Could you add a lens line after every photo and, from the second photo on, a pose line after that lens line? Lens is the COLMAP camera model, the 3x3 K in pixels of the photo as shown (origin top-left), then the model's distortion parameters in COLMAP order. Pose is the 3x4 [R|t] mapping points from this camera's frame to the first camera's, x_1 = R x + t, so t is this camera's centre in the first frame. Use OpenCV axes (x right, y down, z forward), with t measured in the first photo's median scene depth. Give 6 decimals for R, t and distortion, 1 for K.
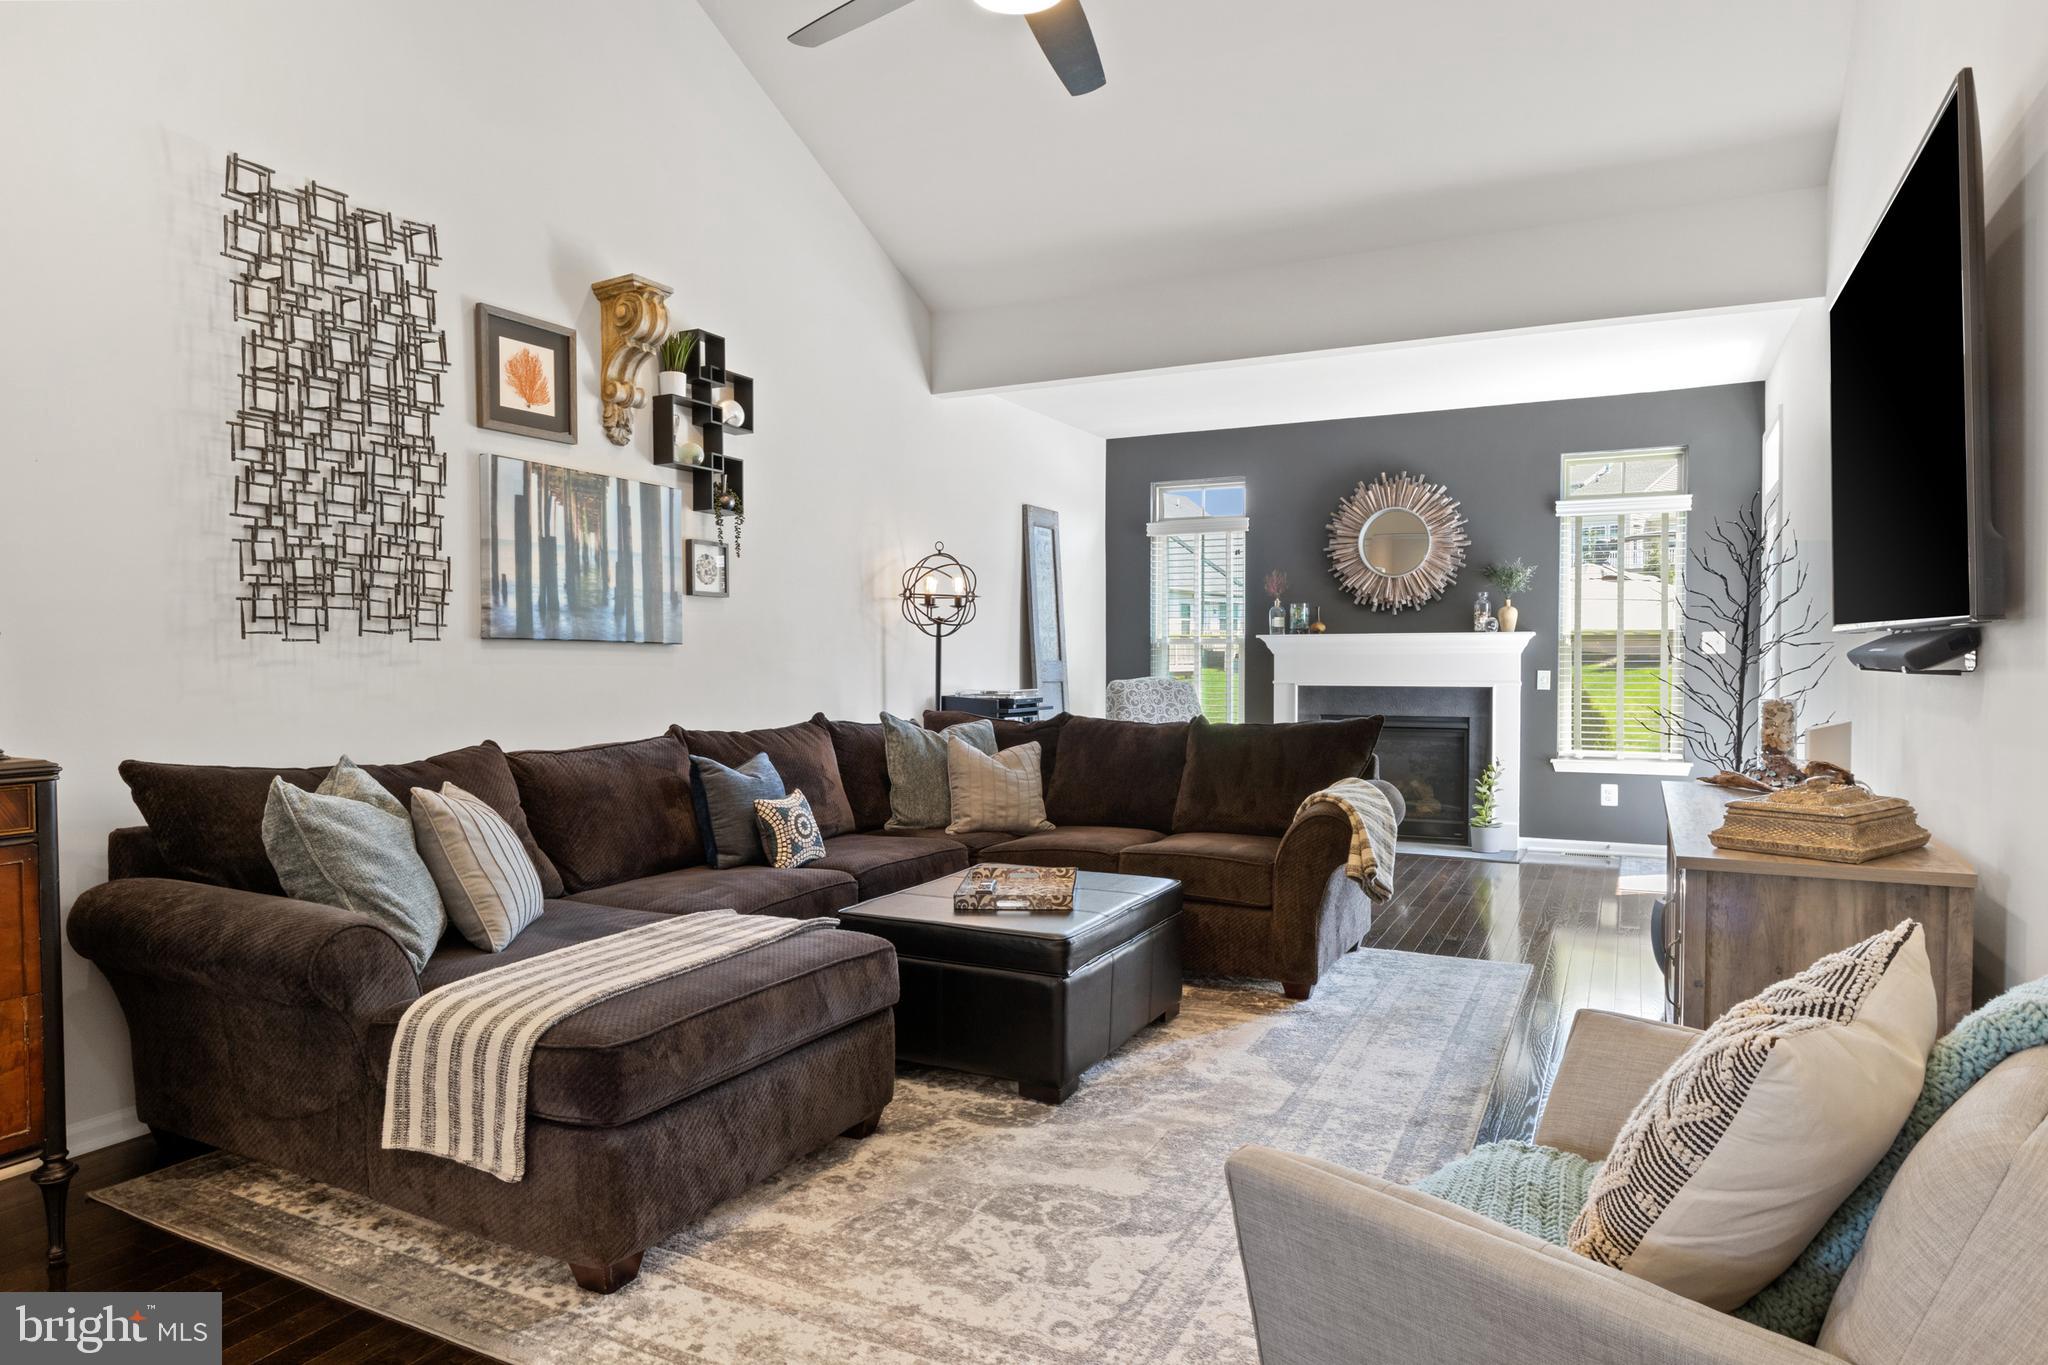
lens RADIAL K [[1229.6, 0, 1016.6], [0, 1229.6, 685.3], [0, 0, 1]] dist [-0.009413, -0.001661]
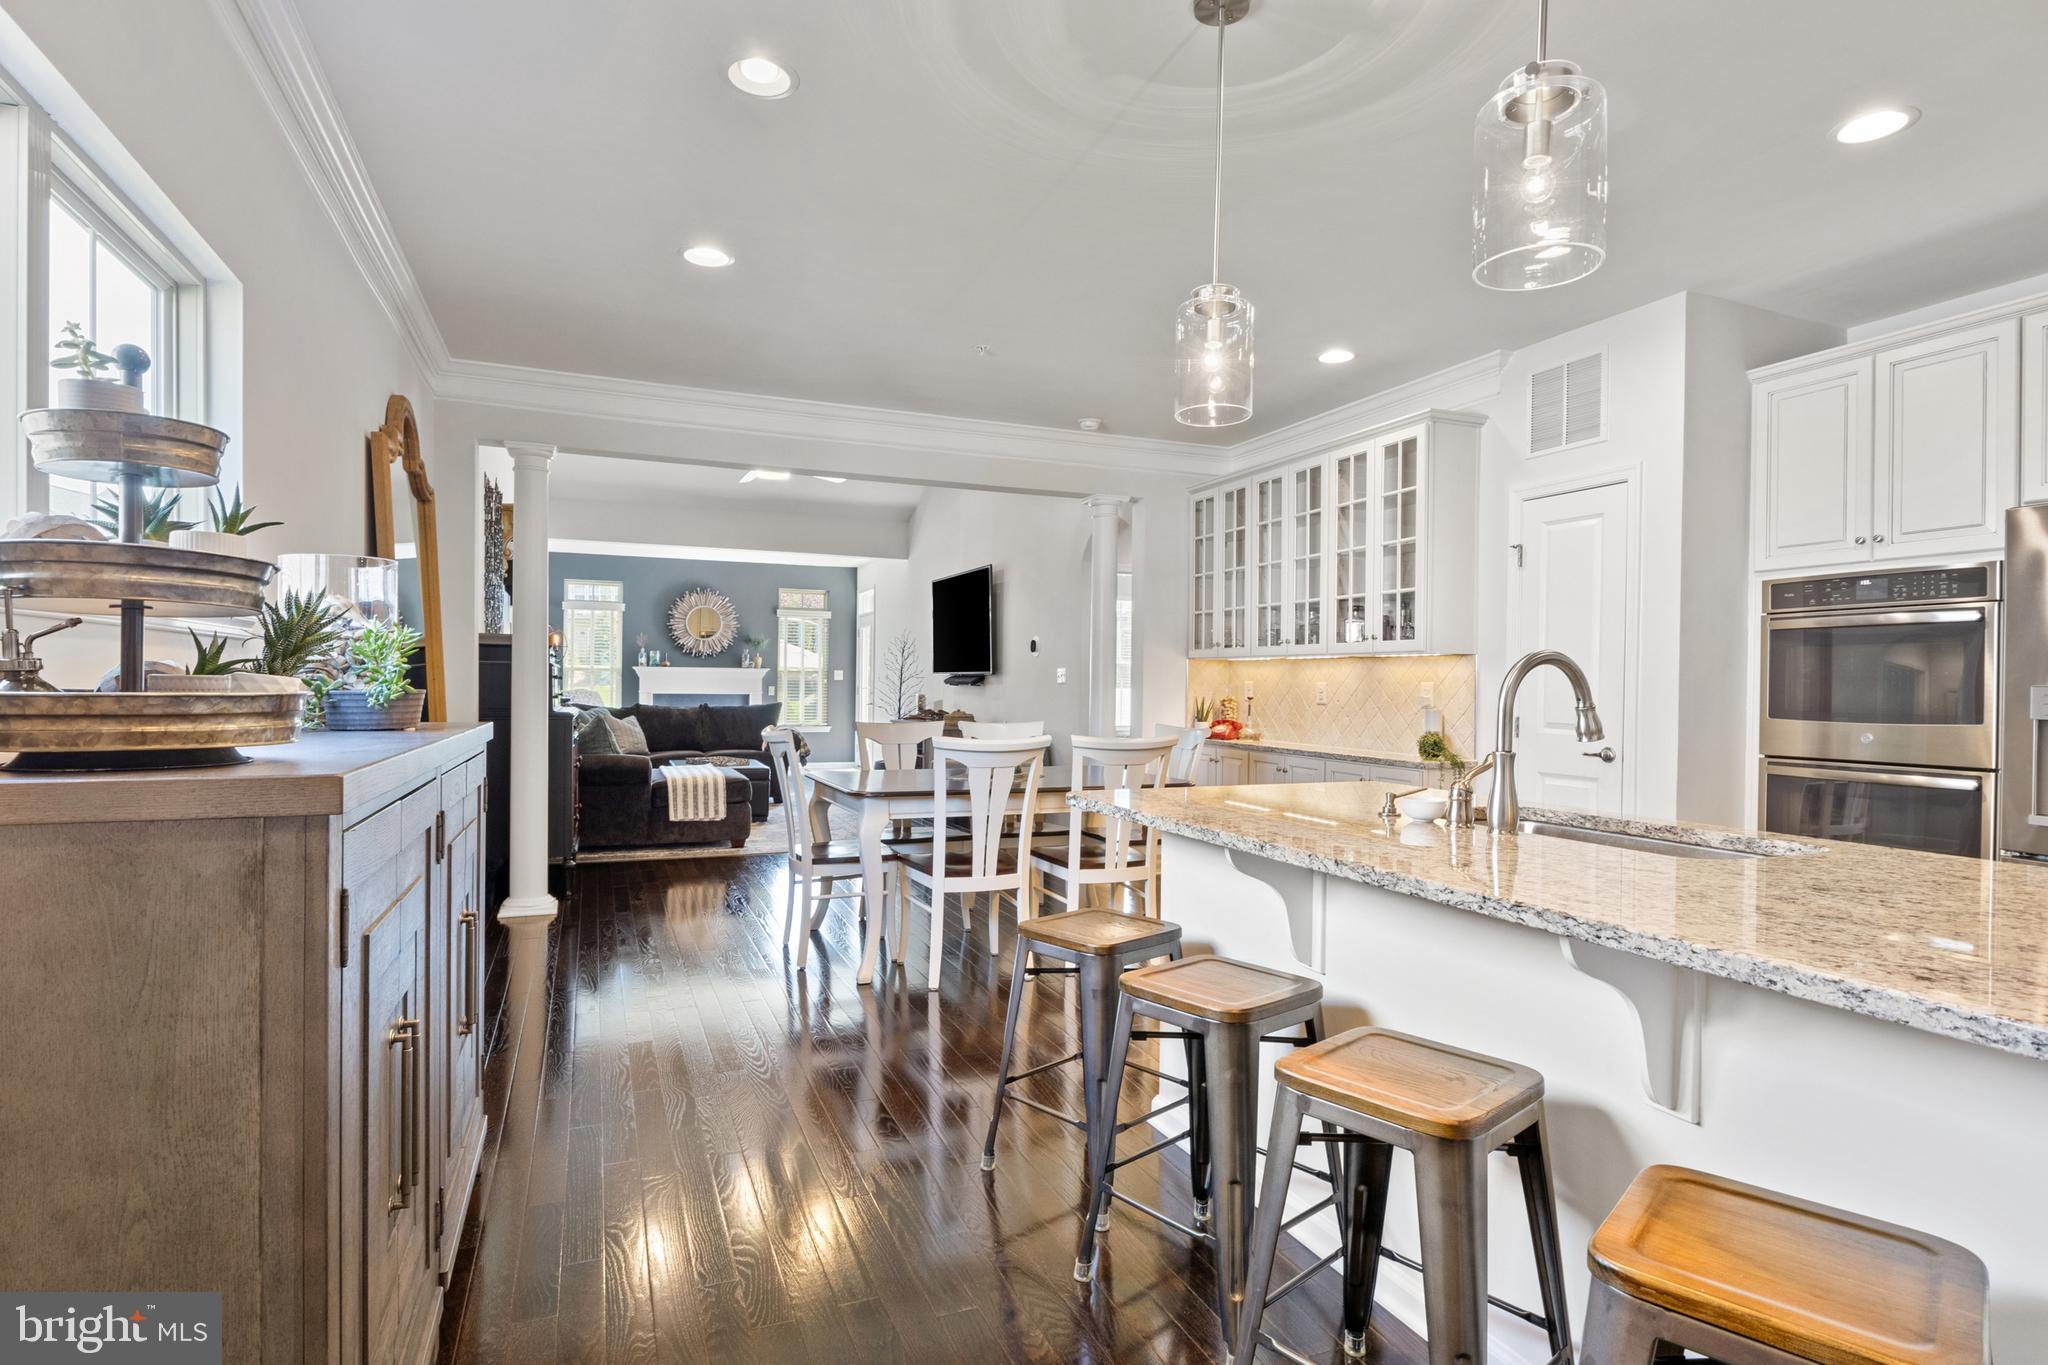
lens RADIAL K [[1027.8, 0, 1020.5], [0, 1027.8, 689.0], [0, 0, 1]] dist [-0.006388, -0.001352]
pose [[0.648552, 0.006745, 0.761140, -0.962821], [0.003822, 0.999919, -0.012118, 0.023455], [-0.761161, 0.010768, 0.648474, -0.747428]]
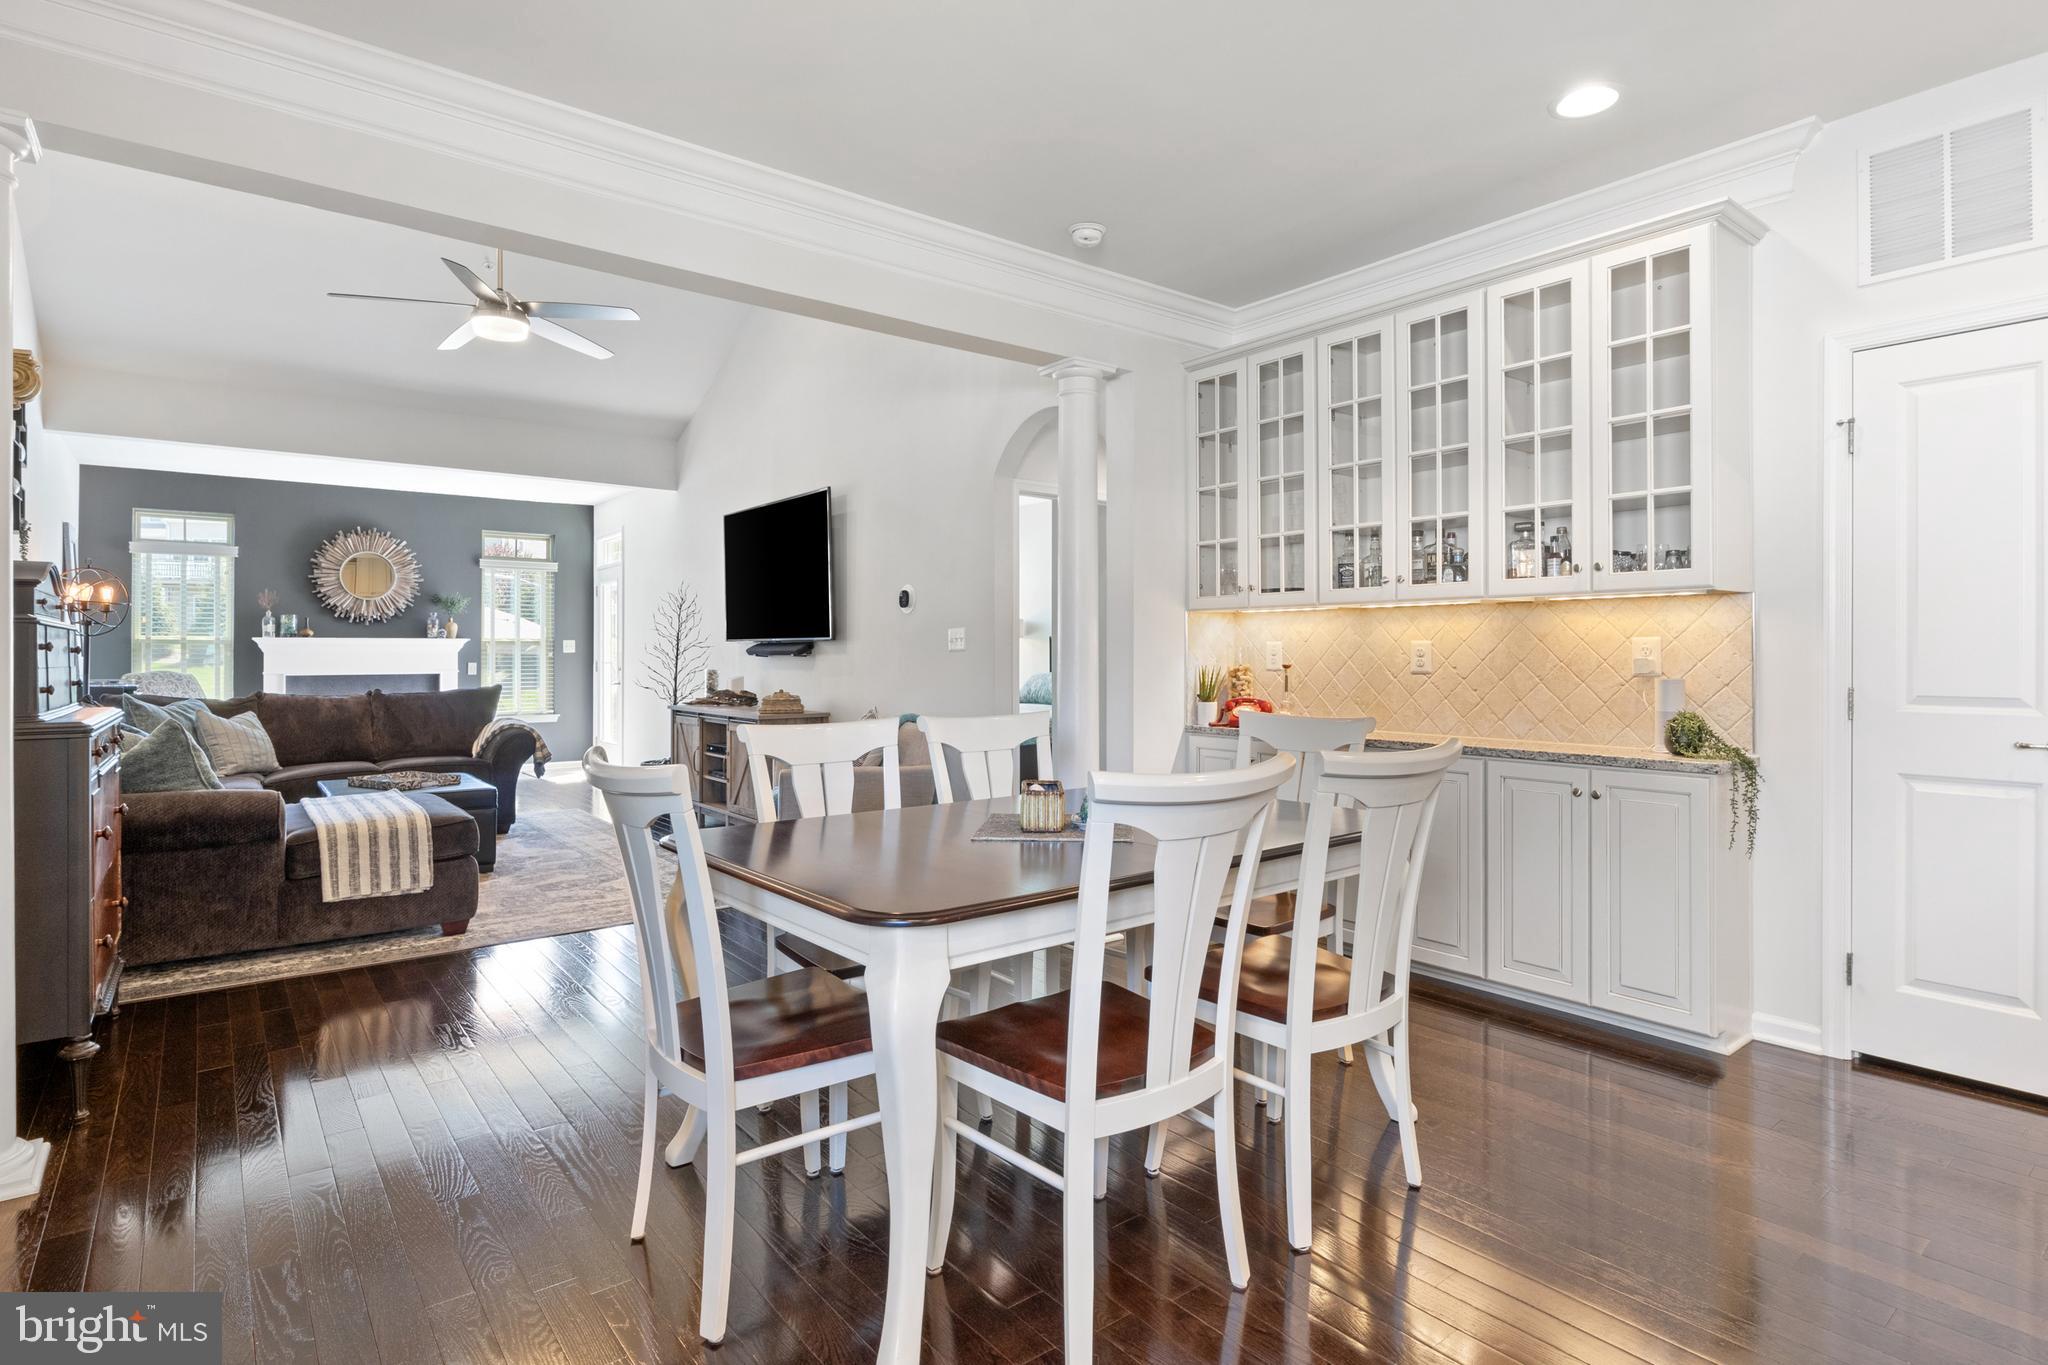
lens RADIAL K [[1027.8, 0, 1027.9], [0, 1027.8, 648.6], [0, 0, 1]] dist [-0.006388, -0.001352]
pose [[0.410491, 0.007858, 0.911831, -0.713950], [0.023096, 0.999552, -0.019012, 0.017093], [-0.911572, 0.028864, 0.410125, -0.314900]]
